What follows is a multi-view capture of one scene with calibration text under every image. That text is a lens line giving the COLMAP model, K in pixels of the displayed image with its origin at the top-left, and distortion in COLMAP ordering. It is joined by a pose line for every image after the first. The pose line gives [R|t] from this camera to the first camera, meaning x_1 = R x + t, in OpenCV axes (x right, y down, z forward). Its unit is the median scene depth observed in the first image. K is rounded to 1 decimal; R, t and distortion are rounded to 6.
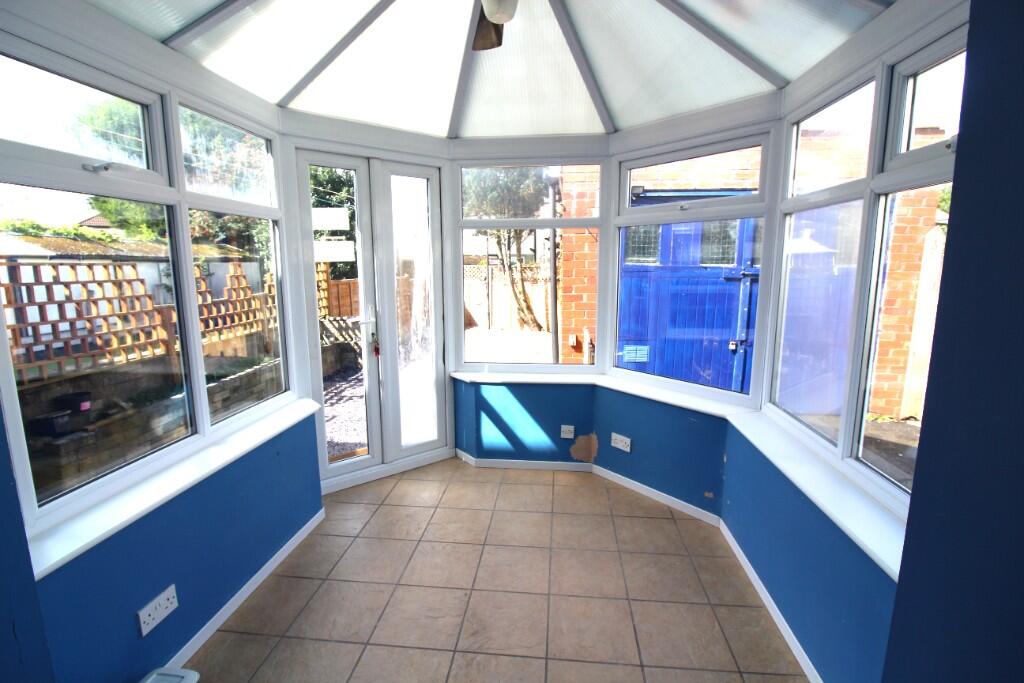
lens RADIAL K [[483.0, 0, 510.3], [0, 483.0, 342.4], [0, 0, 1]] dist [-0.018305, -0.001543]
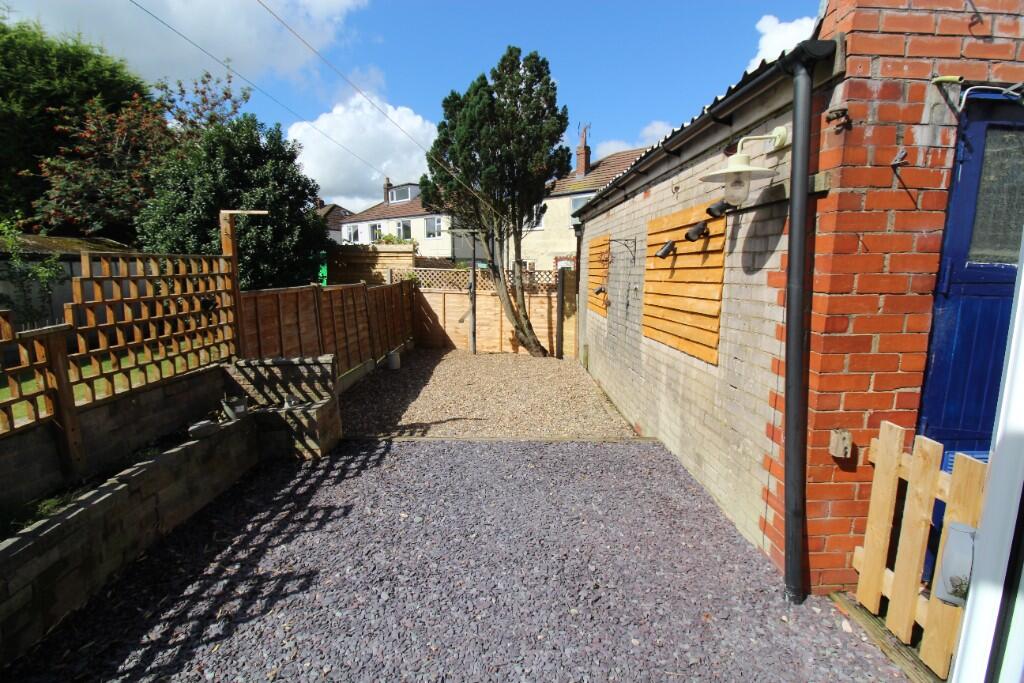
lens RADIAL K [[483.0, 0, 514.0], [0, 483.0, 338.7], [0, 0, 1]] dist [-0.018305, -0.001543]
pose [[0.991037, -0.008124, 0.133340, -0.142556], [0.010713, 0.999768, -0.018710, -0.063080], [-0.133157, 0.019971, 0.990894, 0.431442]]
